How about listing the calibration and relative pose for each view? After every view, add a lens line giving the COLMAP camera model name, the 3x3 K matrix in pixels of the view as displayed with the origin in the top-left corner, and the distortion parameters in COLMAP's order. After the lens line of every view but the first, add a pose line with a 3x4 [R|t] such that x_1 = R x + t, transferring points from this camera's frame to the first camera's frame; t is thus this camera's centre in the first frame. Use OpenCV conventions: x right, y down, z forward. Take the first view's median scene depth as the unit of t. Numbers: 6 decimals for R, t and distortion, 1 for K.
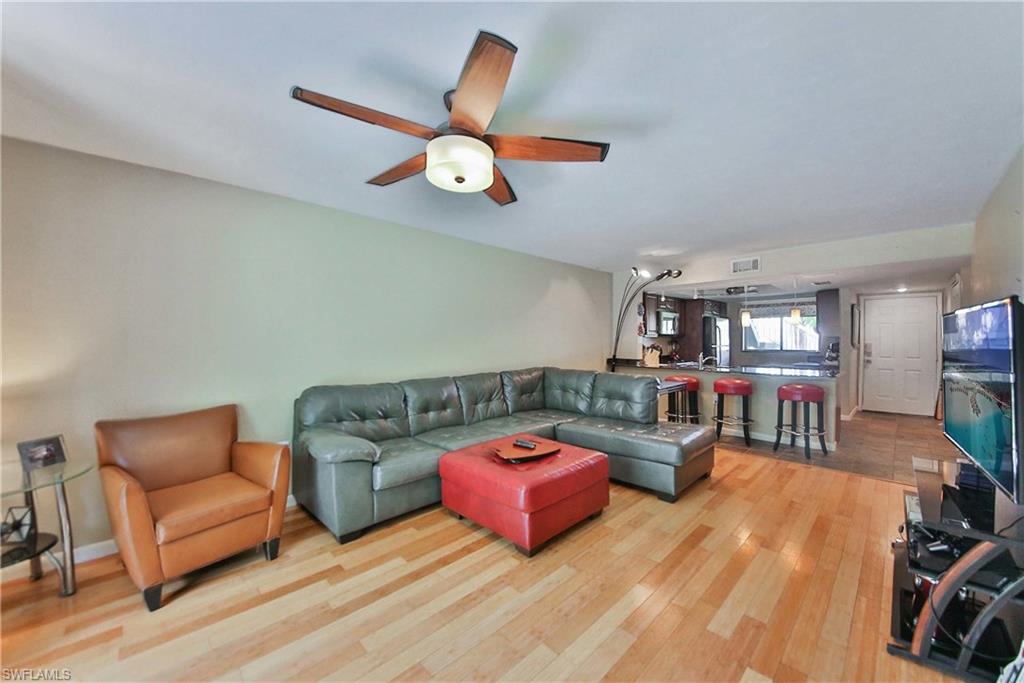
lens RADIAL K [[378.7, 0, 511.3], [0, 378.7, 344.0], [0, 0, 1]] dist [0.001353, -0.000156]
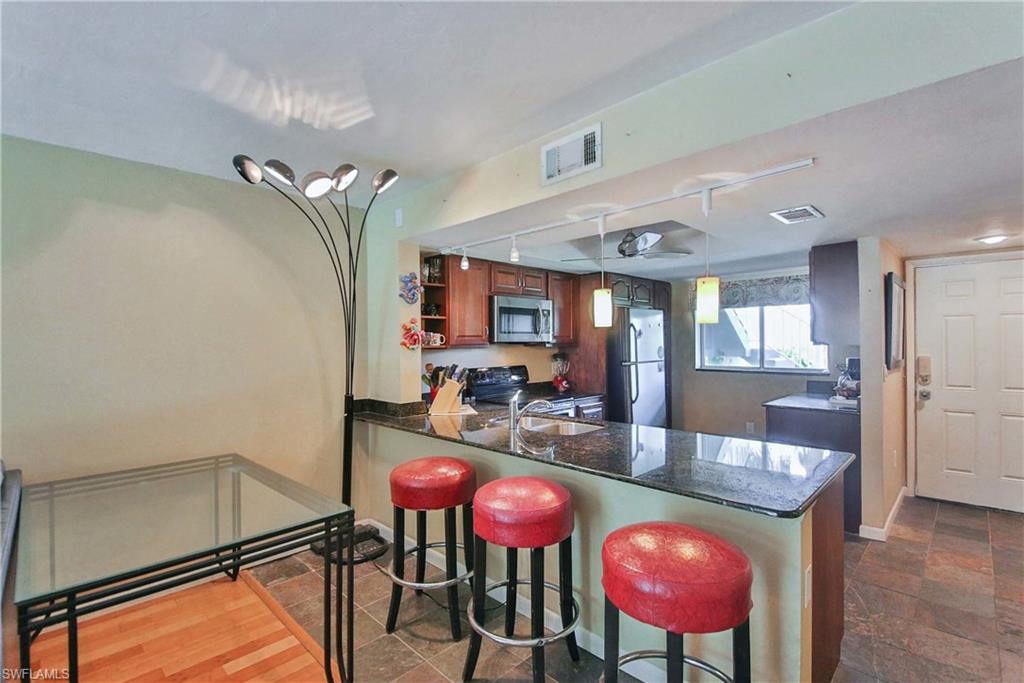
lens RADIAL K [[467.4, 0, 512.7], [0, 467.4, 342.9], [0, 0, 1]] dist [0.005379, 0.000745]
pose [[0.999705, -0.010874, 0.021726, 0.426942], [0.011095, 0.999888, -0.010070, -0.020794], [-0.021614, 0.010308, 0.999713, 0.435804]]
